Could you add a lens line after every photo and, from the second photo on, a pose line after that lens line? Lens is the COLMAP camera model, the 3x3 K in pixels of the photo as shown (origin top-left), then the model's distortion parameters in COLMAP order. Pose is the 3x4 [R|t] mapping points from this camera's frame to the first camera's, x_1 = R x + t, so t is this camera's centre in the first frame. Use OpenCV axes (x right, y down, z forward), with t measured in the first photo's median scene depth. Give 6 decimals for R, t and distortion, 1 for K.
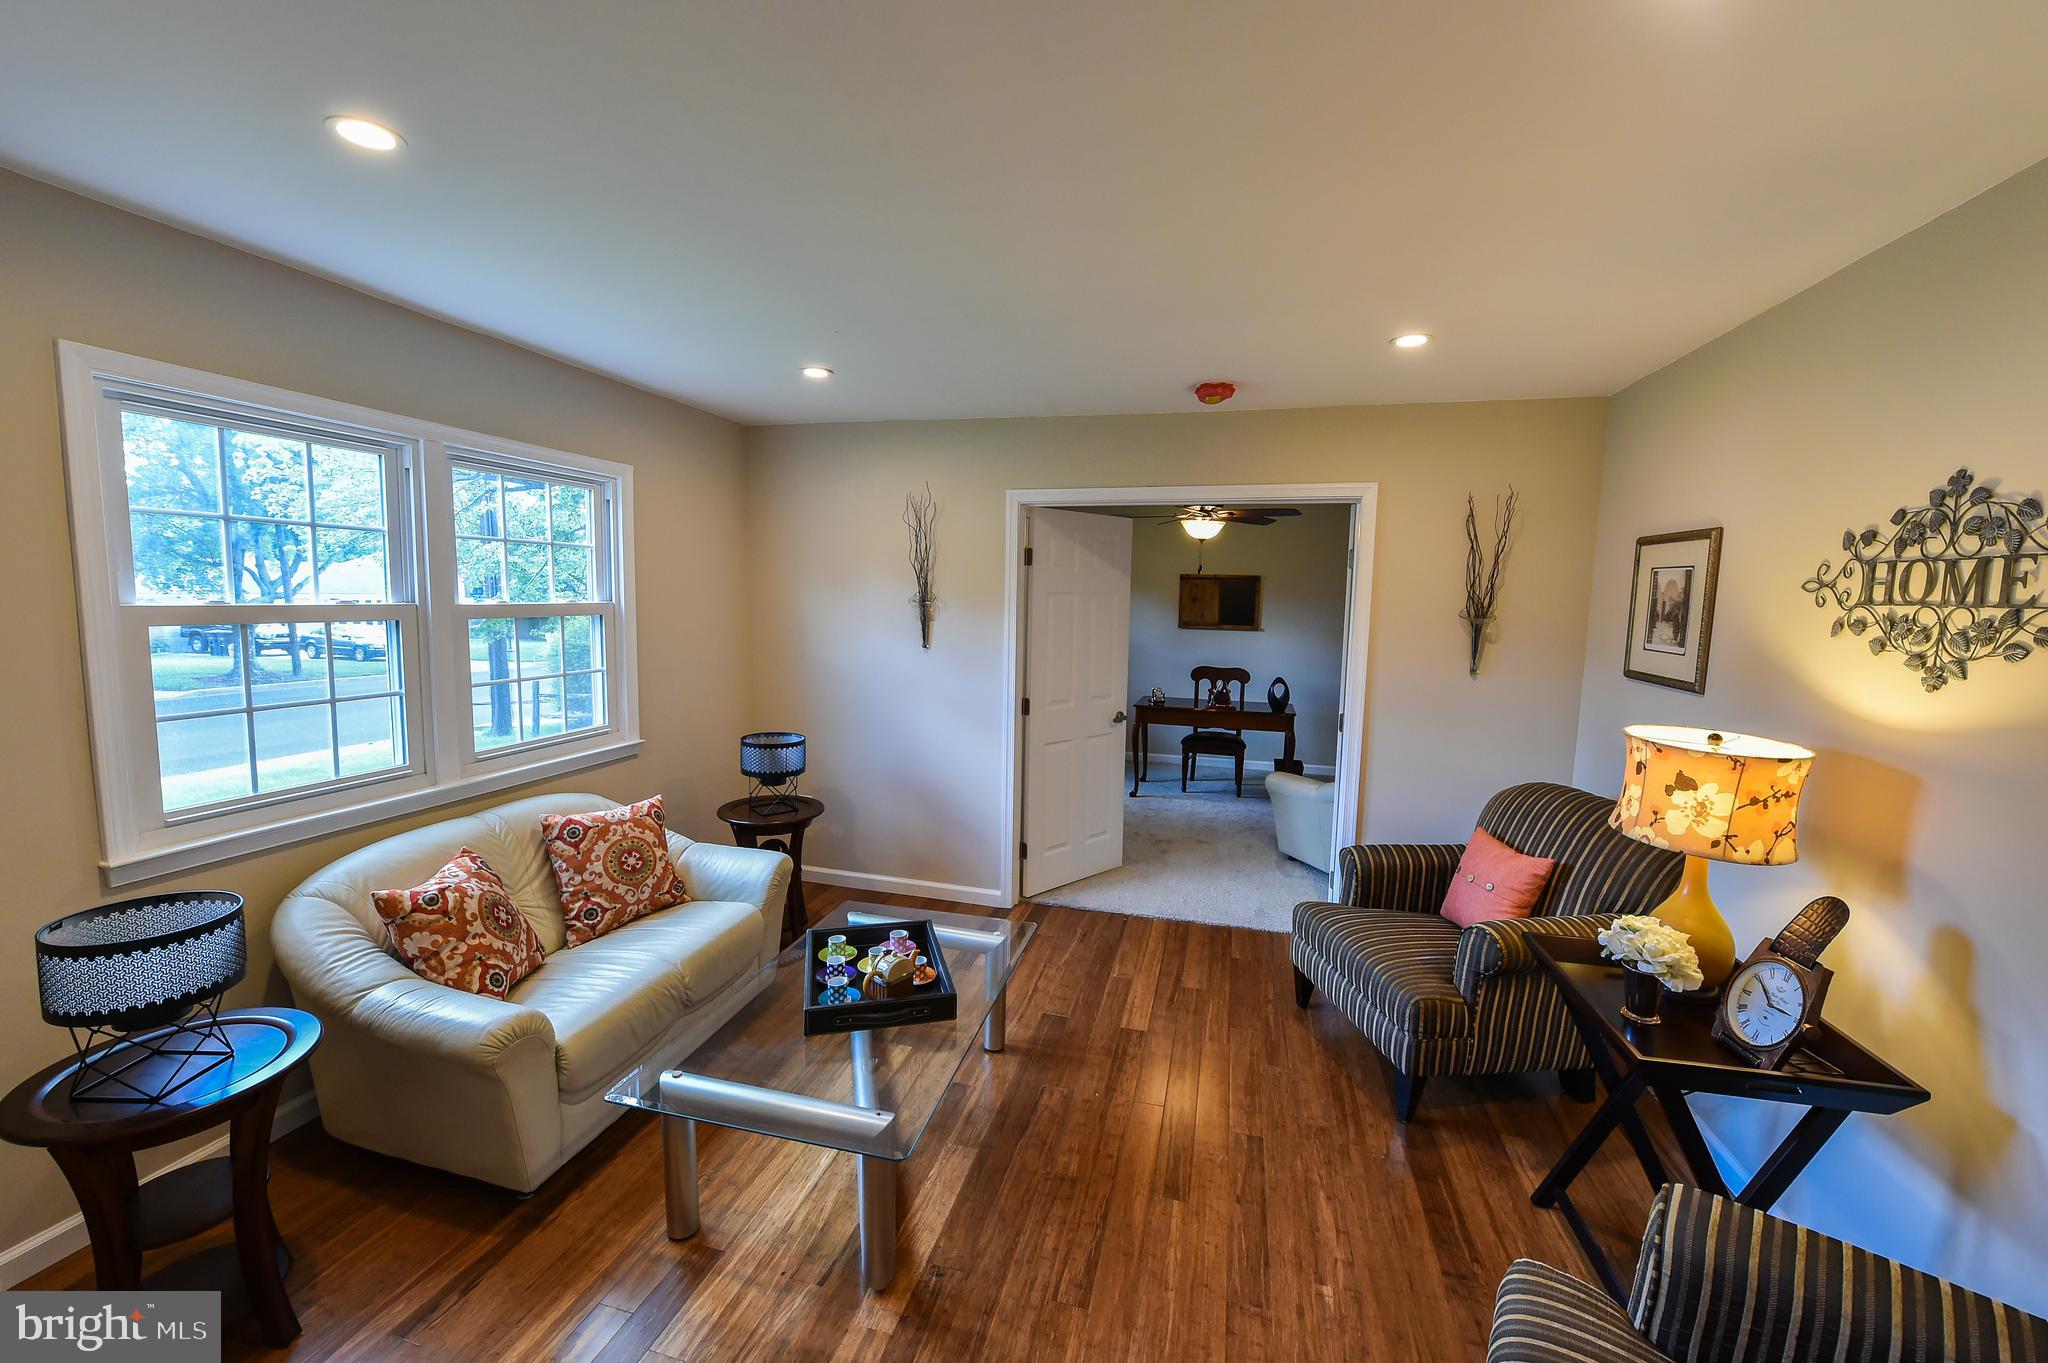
lens RADIAL K [[854.5, 0, 1024.0], [0, 854.5, 681.5], [0, 0, 1]] dist [-0.002238, -0.006137]
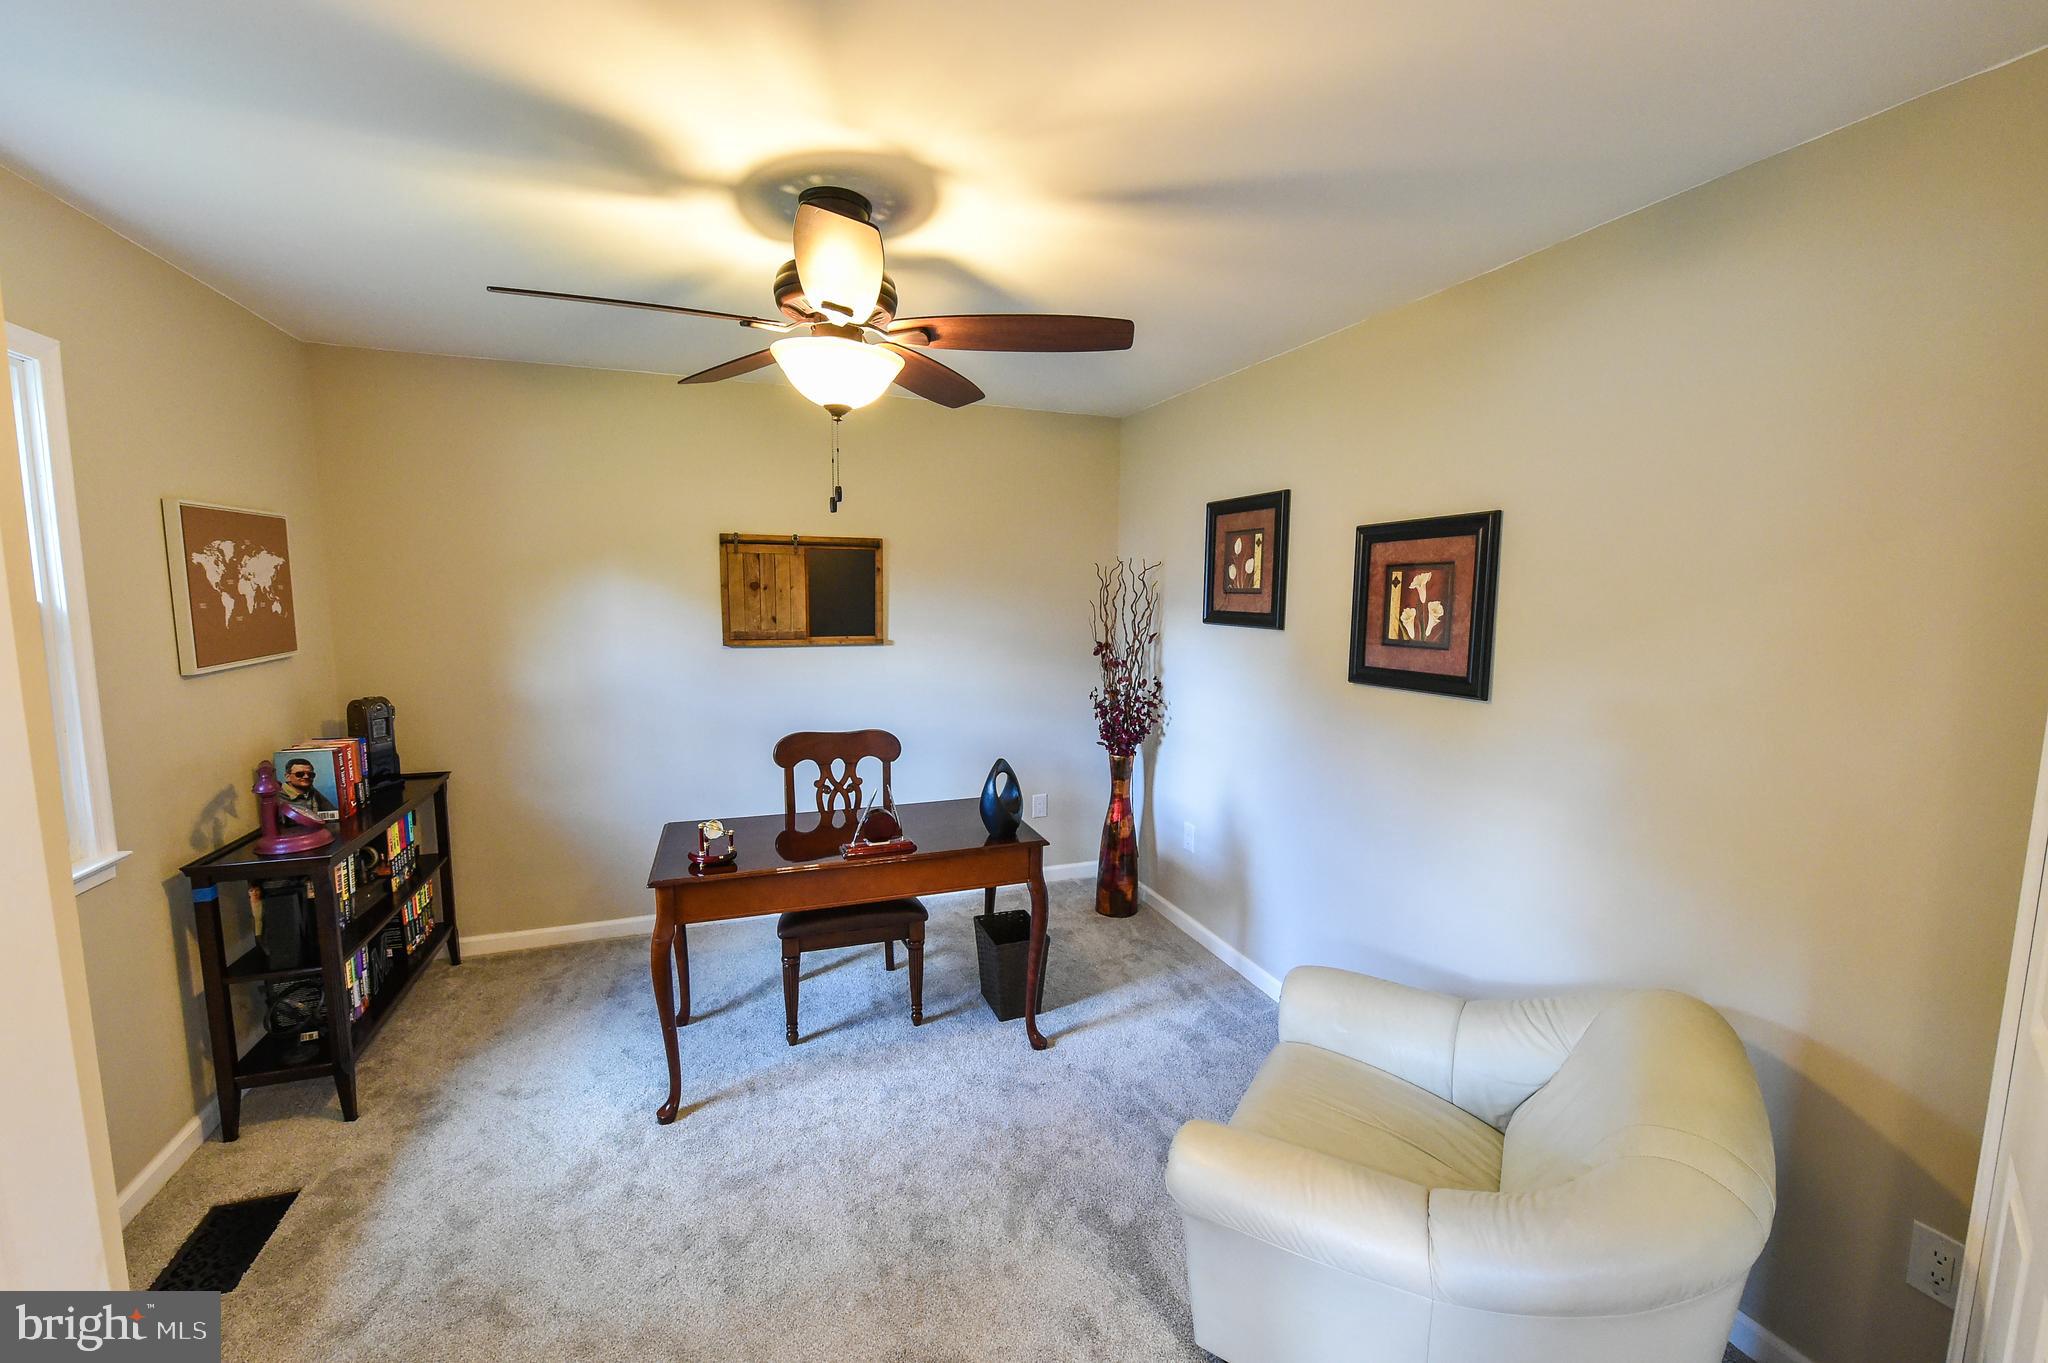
lens RADIAL K [[799.3, 0, 1024.0], [0, 799.3, 681.5], [0, 0, 1]] dist [-0.001910, -0.004110]
pose [[0.818055, -0.090274, 0.568011, 0.068274], [0.072249, 0.995911, 0.054227, -0.060396], [-0.570584, -0.003322, 0.821233, 0.584196]]
